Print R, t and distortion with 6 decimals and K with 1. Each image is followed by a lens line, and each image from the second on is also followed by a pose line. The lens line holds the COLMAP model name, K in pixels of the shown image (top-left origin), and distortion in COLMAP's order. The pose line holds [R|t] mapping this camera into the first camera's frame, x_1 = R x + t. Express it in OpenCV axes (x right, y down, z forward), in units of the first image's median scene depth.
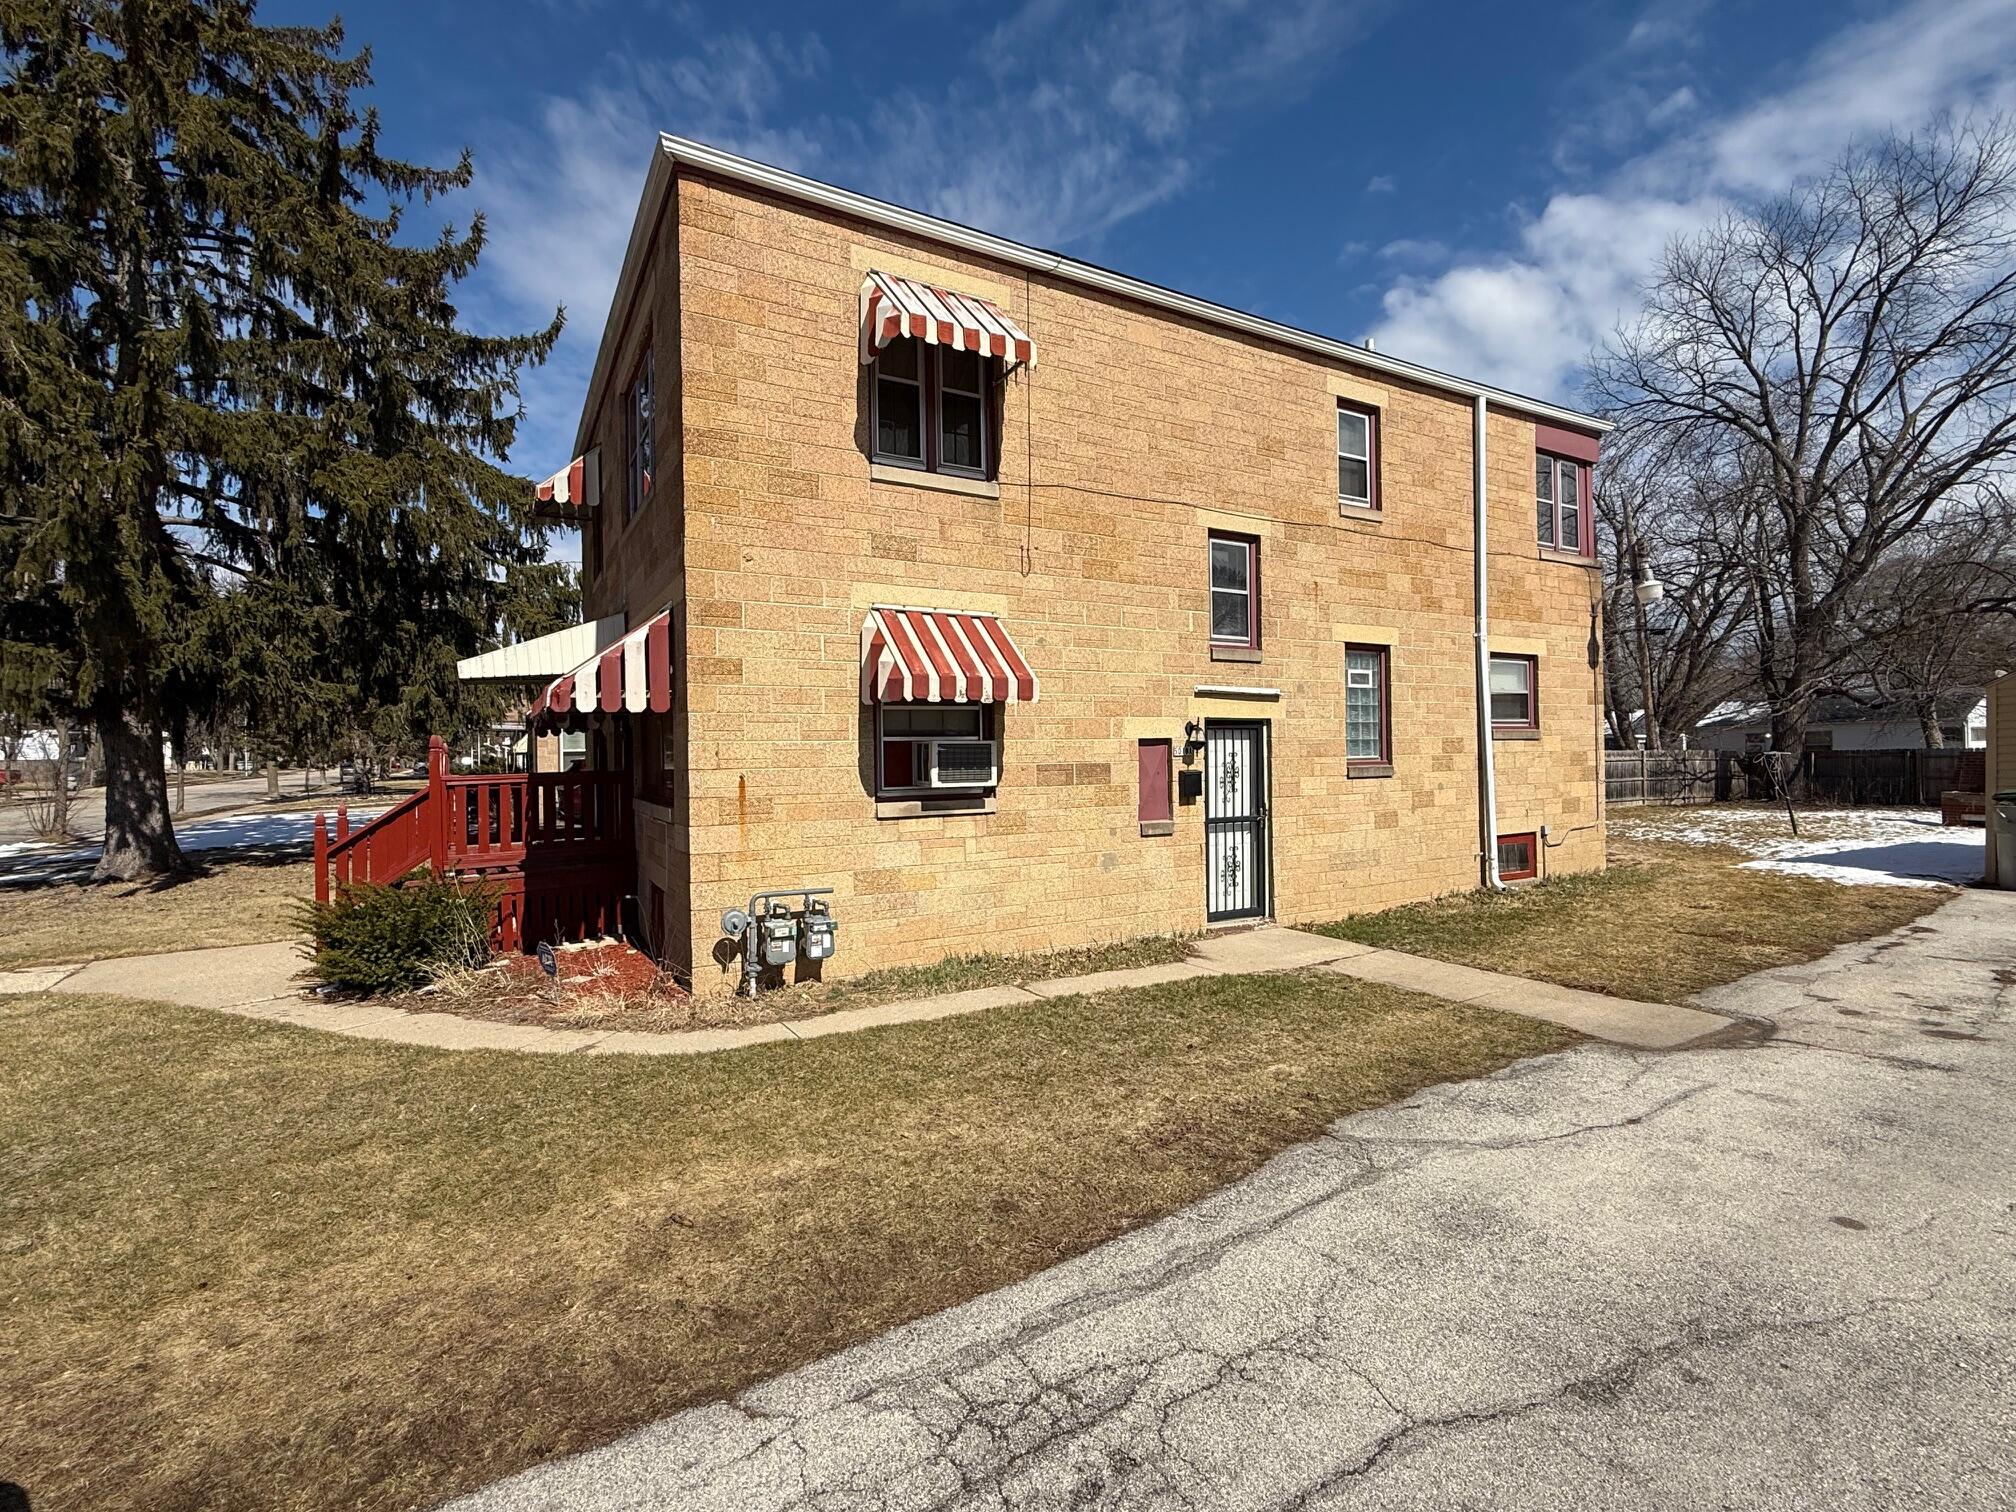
lens RADIAL K [[926.2, 0, 1010.9], [0, 926.2, 754.8], [0, 0, 1]] dist [-0.001481, 0.000009]
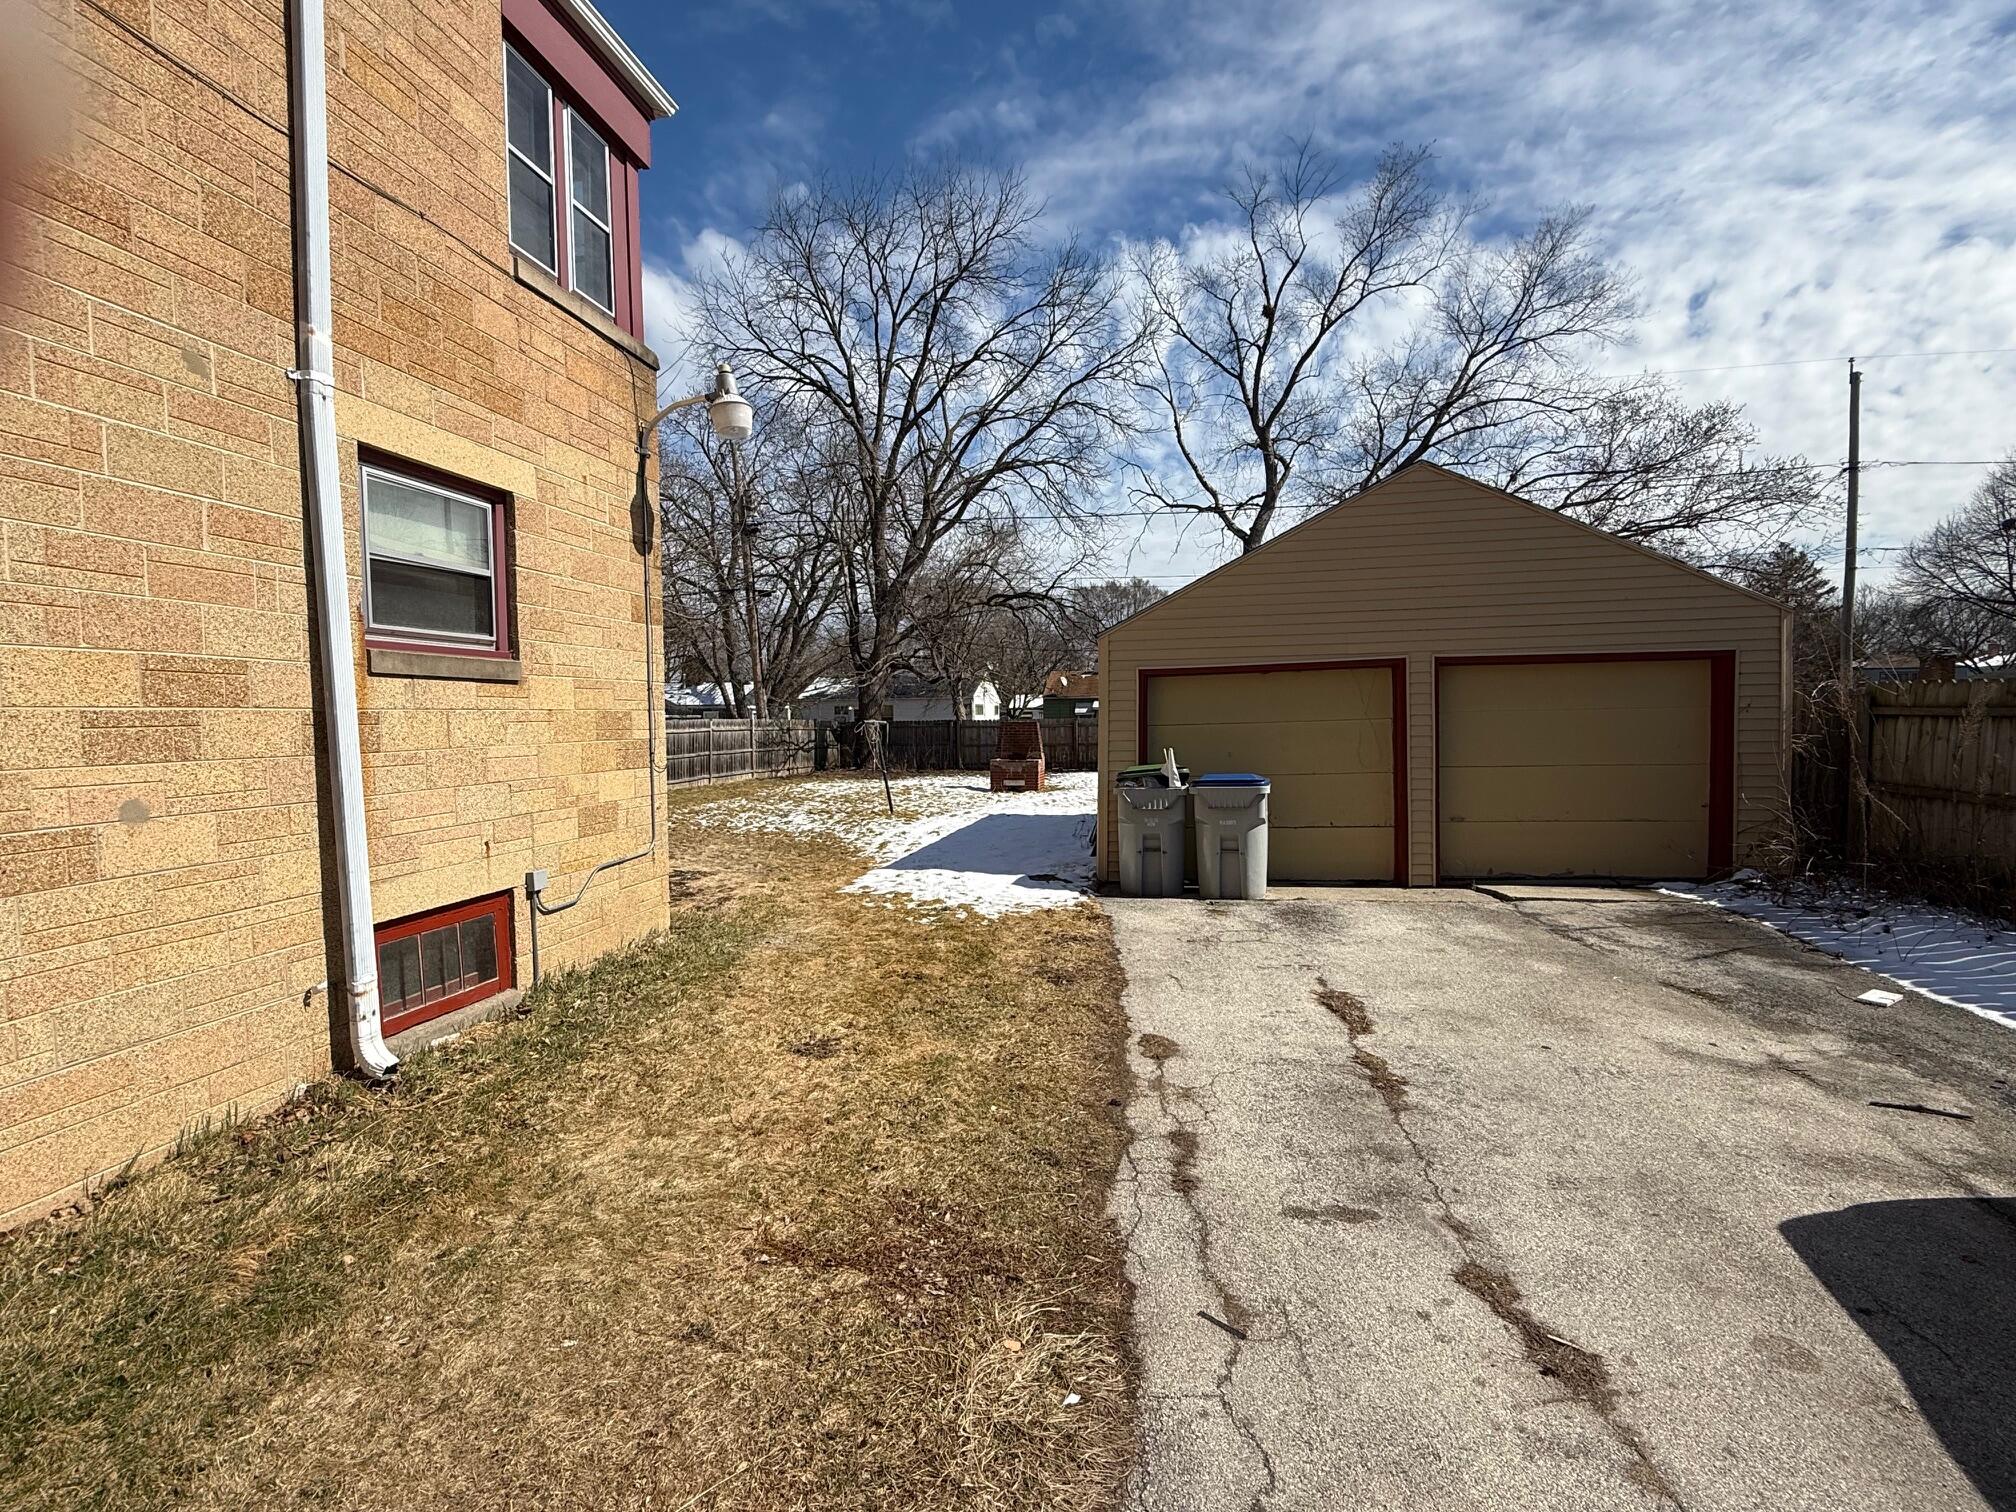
lens RADIAL K [[926.2, 0, 1010.2], [0, 926.2, 758.4], [0, 0, 1]] dist [-0.001481, 0.000009]
pose [[0.649754, -0.024747, 0.759742, 0.172394], [-0.002239, 0.999403, 0.034468, 0.001890], [-0.760141, -0.024096, 0.649311, 0.236316]]
